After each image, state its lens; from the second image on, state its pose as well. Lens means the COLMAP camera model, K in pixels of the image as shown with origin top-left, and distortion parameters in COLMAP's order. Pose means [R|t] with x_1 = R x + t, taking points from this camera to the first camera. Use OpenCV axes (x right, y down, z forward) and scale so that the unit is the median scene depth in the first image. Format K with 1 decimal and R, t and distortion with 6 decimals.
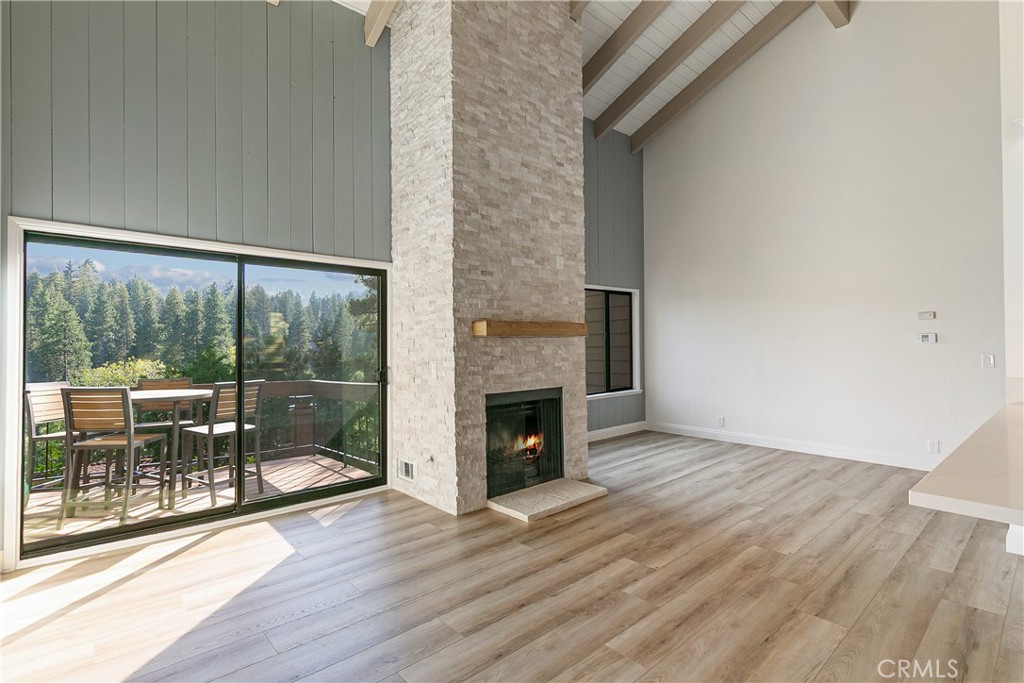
lens RADIAL K [[486.8, 0, 497.5], [0, 486.8, 342.2], [0, 0, 1]] dist [0.004429, 0.000508]
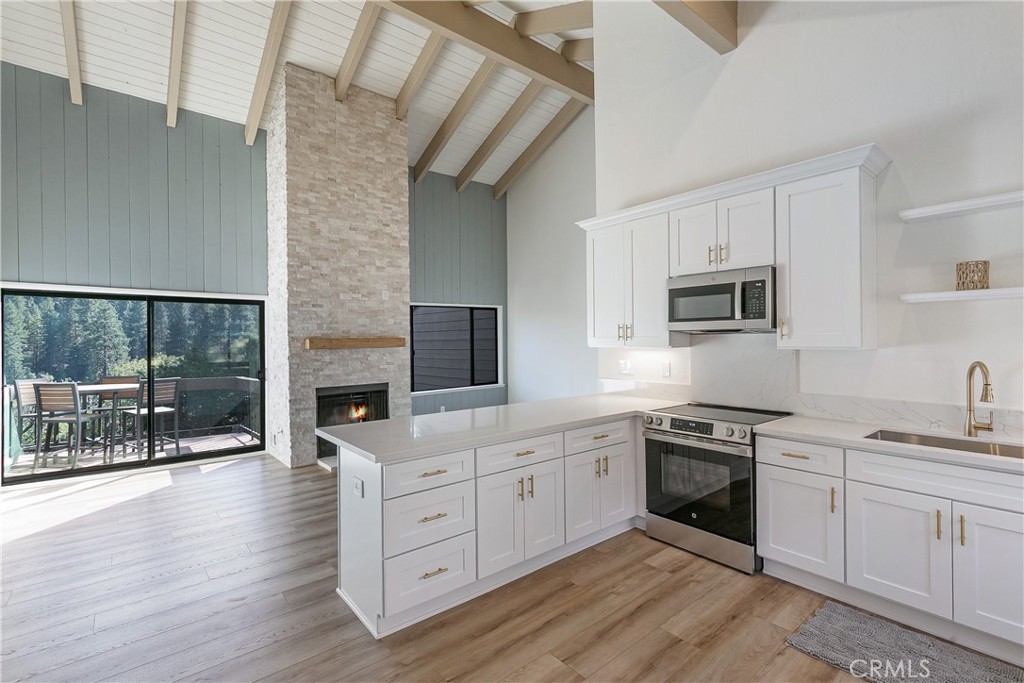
lens RADIAL K [[474.5, 0, 511.5], [0, 474.5, 342.0], [0, 0, 1]] dist [0.000540, -0.000889]
pose [[0.999714, -0.001700, -0.023859, 0.553818], [0.002014, 0.999912, 0.013148, -0.046012], [0.023835, -0.013193, 0.999629, -0.392328]]
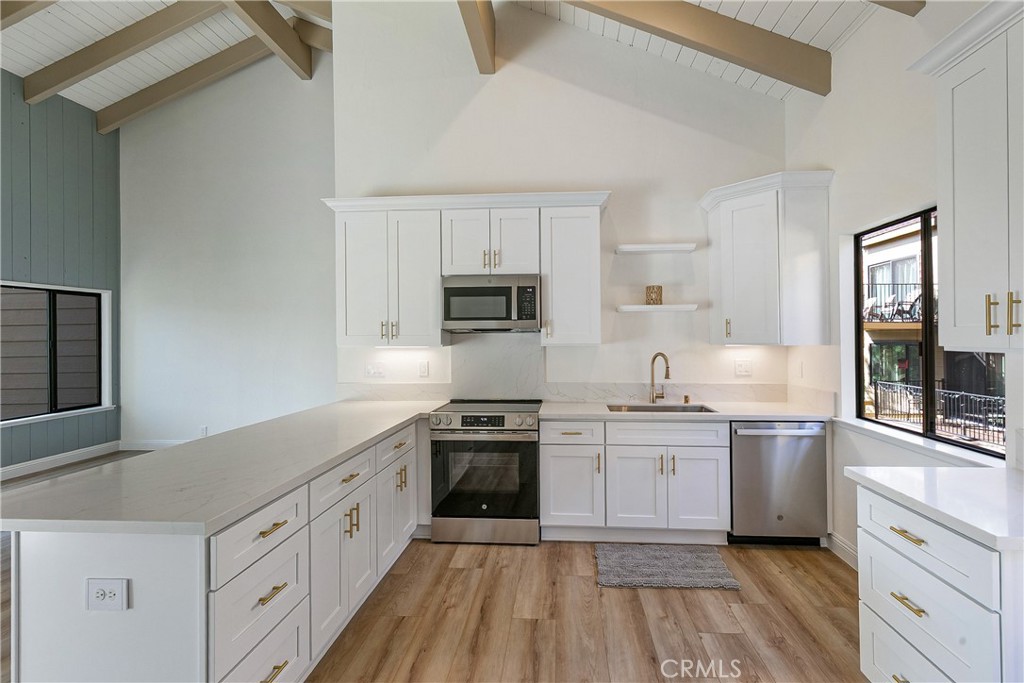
lens RADIAL K [[488.1, 0, 538.6], [0, 488.1, 337.7], [0, 0, 1]] dist [0.006525, -0.000226]
pose [[0.695564, 0.003940, 0.718453, 0.308796], [-0.002909, 0.999992, -0.002668, -0.037607], [-0.718458, -0.000234, 0.695570, -0.262787]]
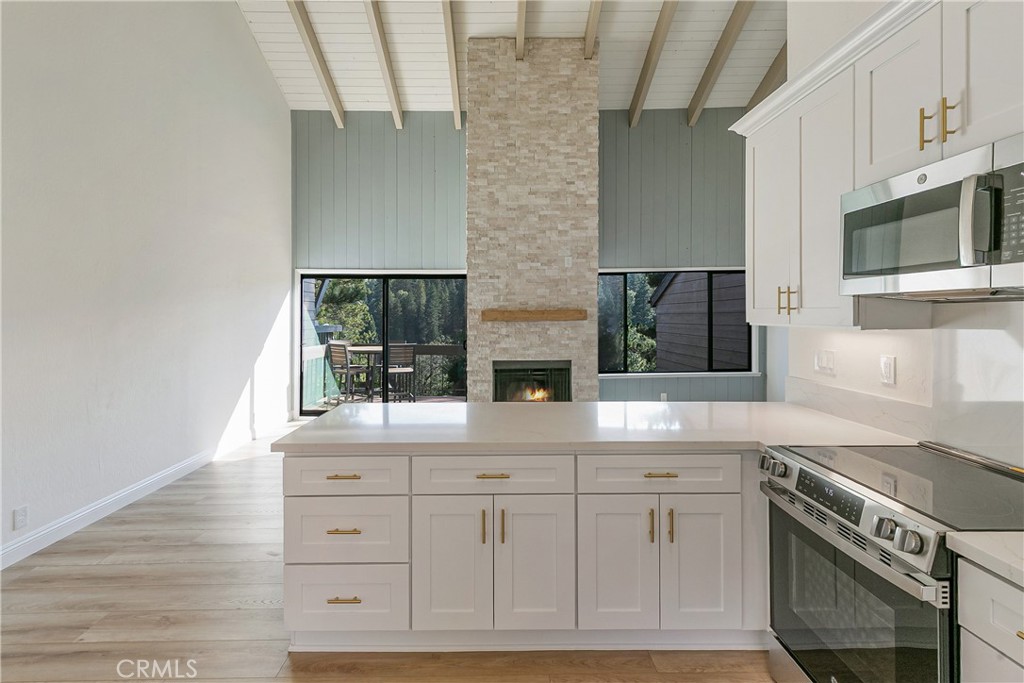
lens RADIAL K [[492.5, 0, 494.4], [0, 492.5, 314.4], [0, 0, 1]] dist [0.011490, -0.001068]
pose [[0.746528, 0.006237, -0.665325, 0.877527], [0.001613, 0.999936, 0.011182, -0.043448], [0.665352, -0.009421, 0.746470, -0.087417]]
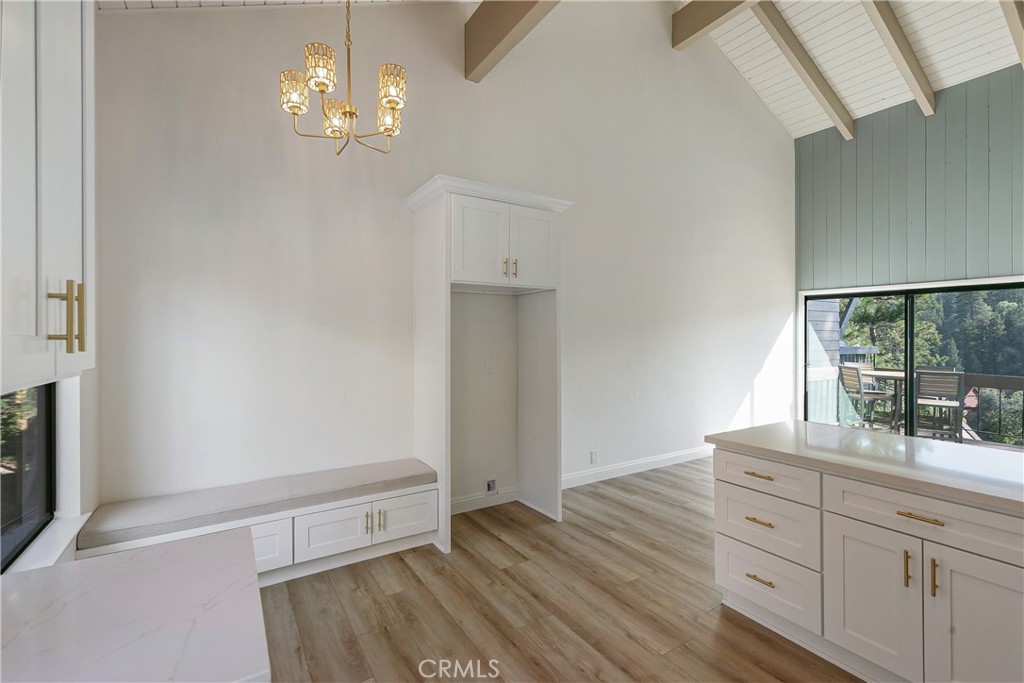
lens RADIAL K [[448.9, 0, 498.9], [0, 448.9, 336.5], [0, 0, 1]] dist [-0.000074, -0.000145]
pose [[-0.192249, 0.010241, -0.981293, 1.010737], [0.012636, 0.999888, 0.007959, -0.047575], [0.981265, -0.010870, -0.192357, -0.019448]]
